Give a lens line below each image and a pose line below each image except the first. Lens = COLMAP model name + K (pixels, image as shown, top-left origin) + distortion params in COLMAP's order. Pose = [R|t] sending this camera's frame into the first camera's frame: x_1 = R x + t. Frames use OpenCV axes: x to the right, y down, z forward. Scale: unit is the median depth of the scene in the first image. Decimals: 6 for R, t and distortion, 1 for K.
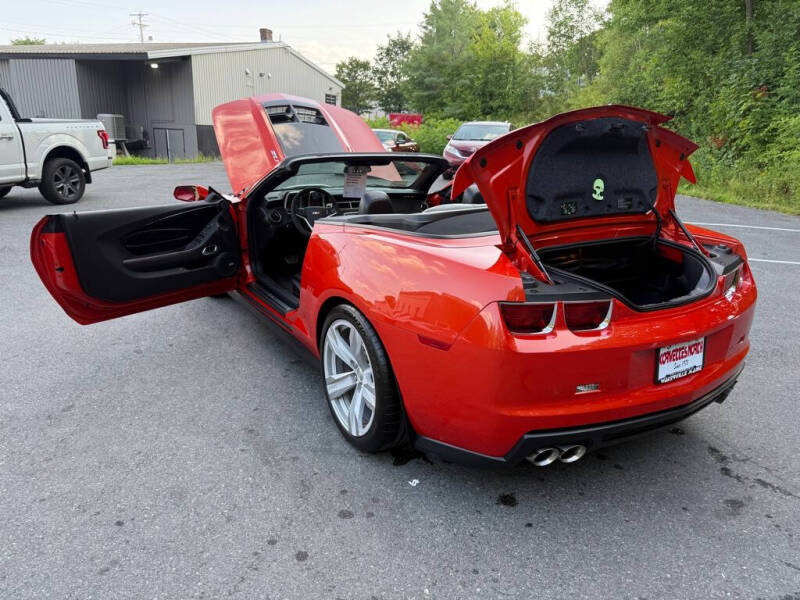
lens RADIAL K [[566.8, 0, 395.1], [0, 566.8, 299.4], [0, 0, 1]] dist [0.017015, -0.026082]
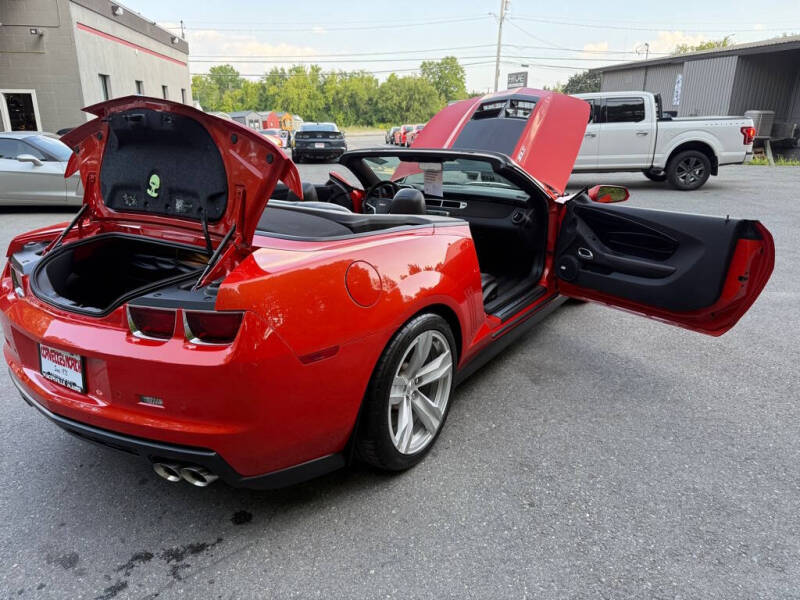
lens RADIAL K [[566.8, 0, 399.6], [0, 566.8, 298.1], [0, 0, 1]] dist [0.017015, -0.026082]
pose [[0.434817, 0.247330, -0.865888, 1.262121], [-0.246368, 0.957531, 0.149790, -0.231273], [0.866162, 0.148195, 0.477285, 0.837689]]
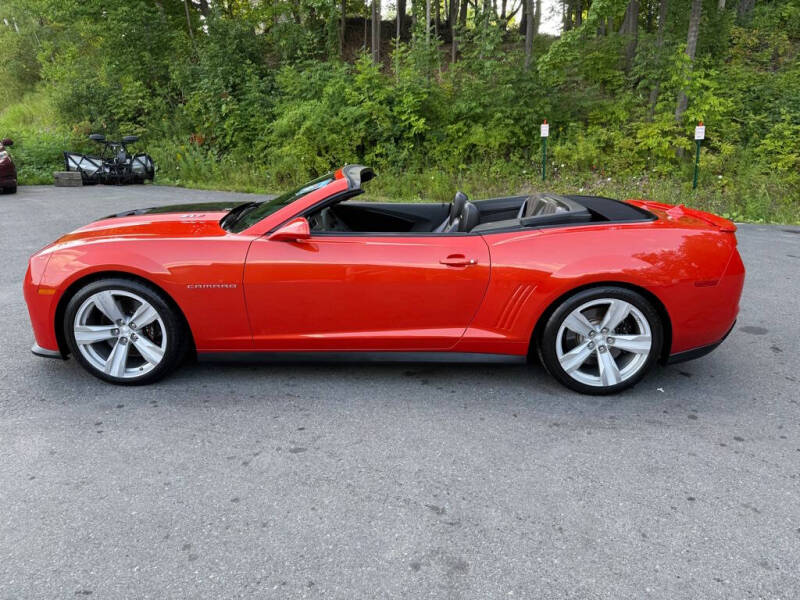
lens RADIAL K [[566.8, 0, 402.2], [0, 566.8, 299.8], [0, 0, 1]] dist [0.017015, -0.026082]
pose [[0.526128, -0.243723, 0.814732, -1.300140], [0.237309, 0.962071, 0.134552, -0.225854], [-0.816623, 0.122552, 0.564010, 0.625944]]
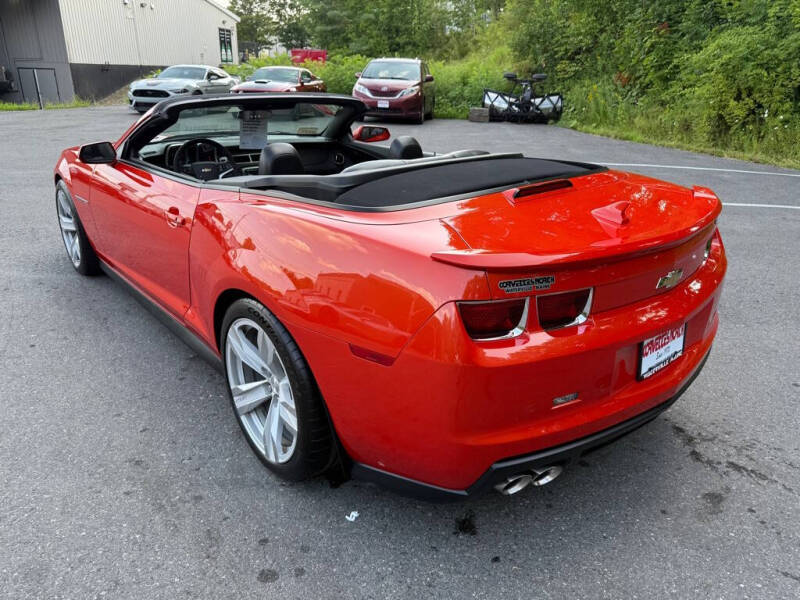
lens RADIAL K [[566.8, 0, 402.5], [0, 566.8, 302.8], [0, 0, 1]] dist [0.017015, -0.026082]
pose [[0.985954, -0.065618, 0.153587, -0.000148], [0.049747, 0.993228, 0.104992, -0.054181], [-0.159437, -0.095877, 0.982541, 0.201004]]
